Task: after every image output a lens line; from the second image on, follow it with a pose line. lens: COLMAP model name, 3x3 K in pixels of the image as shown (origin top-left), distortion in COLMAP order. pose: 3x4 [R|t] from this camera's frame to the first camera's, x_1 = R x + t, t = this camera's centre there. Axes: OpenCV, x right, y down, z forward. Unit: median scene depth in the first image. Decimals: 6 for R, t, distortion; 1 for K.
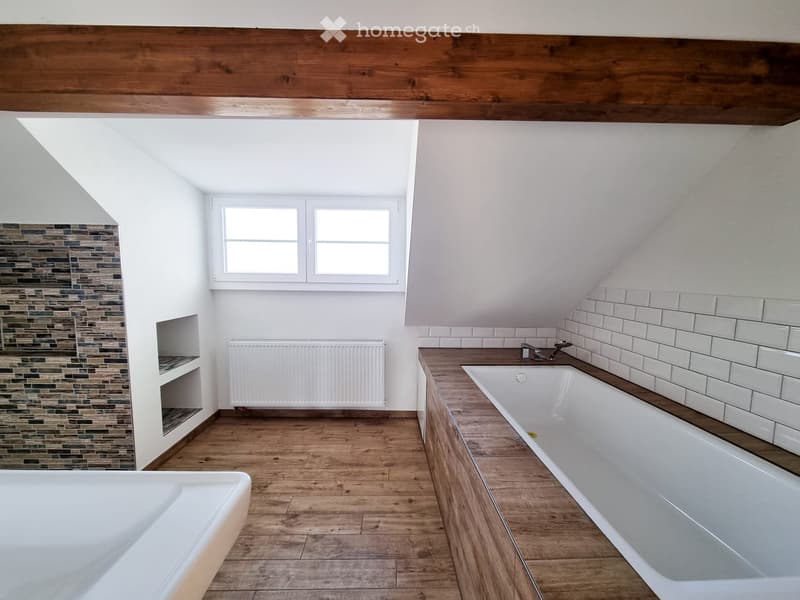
lens RADIAL K [[328.8, 0, 399.9], [0, 328.8, 303.7], [0, 0, 1]] dist [-0.000707, -0.000338]
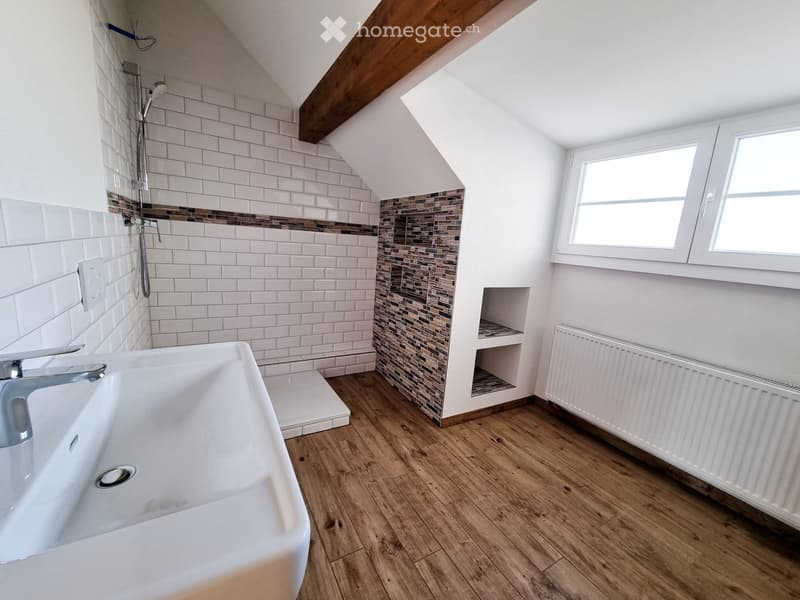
lens RADIAL K [[328.8, 0, 399.9], [0, 328.8, 303.7], [0, 0, 1]] dist [-0.000707, -0.000338]
pose [[0.479683, 0.186402, -0.857414, 0.009123], [-0.148177, 0.980349, 0.130230, 0.014415], [0.864840, 0.064580, 0.497877, 0.308111]]
